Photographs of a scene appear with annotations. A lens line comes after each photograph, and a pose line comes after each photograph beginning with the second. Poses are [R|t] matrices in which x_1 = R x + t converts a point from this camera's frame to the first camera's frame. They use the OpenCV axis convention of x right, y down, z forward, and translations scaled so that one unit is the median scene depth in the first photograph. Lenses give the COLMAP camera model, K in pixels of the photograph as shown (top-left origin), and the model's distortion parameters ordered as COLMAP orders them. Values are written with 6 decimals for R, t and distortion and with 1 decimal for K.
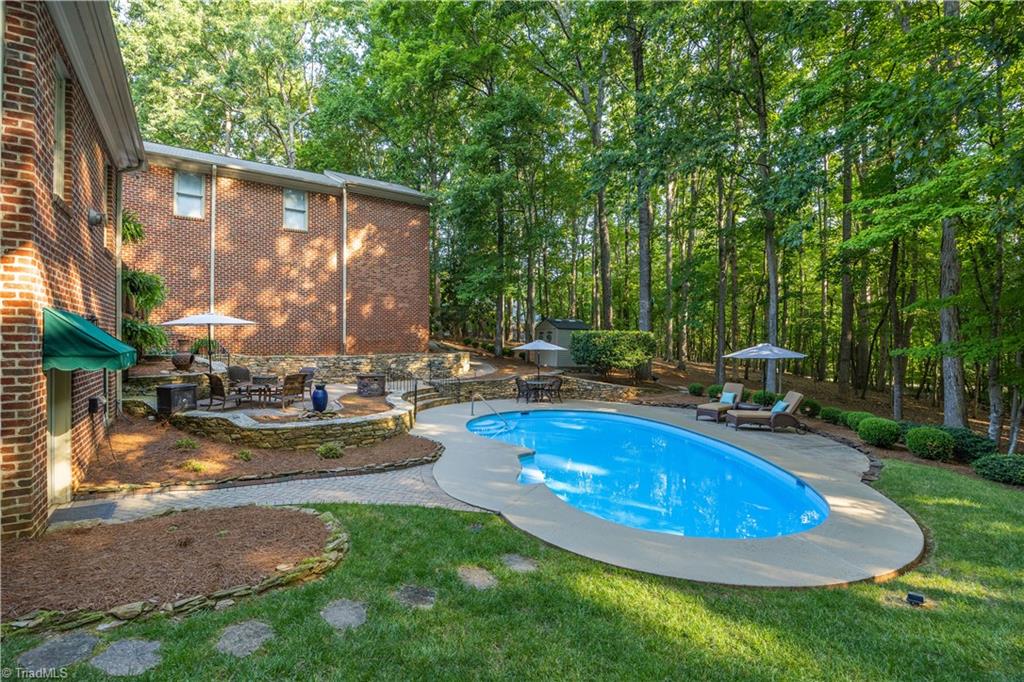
lens RADIAL K [[470.4, 0, 512.0], [0, 470.4, 341.0], [0, 0, 1]] dist [0.000030, 0.000003]
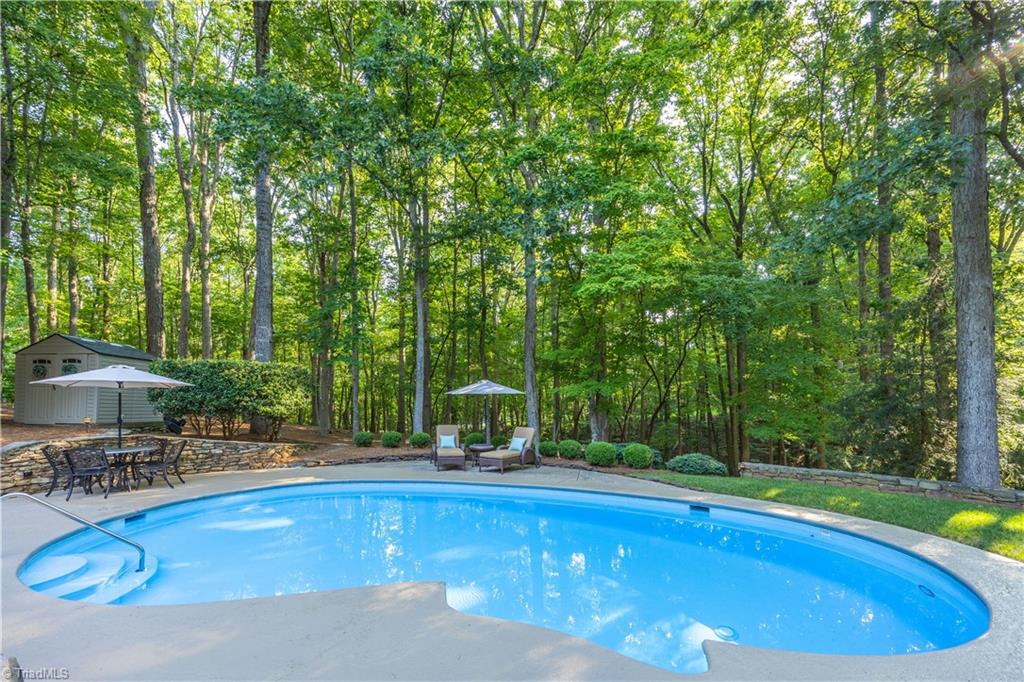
lens RADIAL K [[435.3, 0, 512.0], [0, 435.3, 341.0], [0, 0, 1]] dist [-0.000186, -0.000065]
pose [[0.436915, 0.117952, 0.891736, -0.189689], [-0.001657, 0.991469, -0.130332, 0.031777], [-0.899501, 0.055467, 0.433383, 0.417211]]
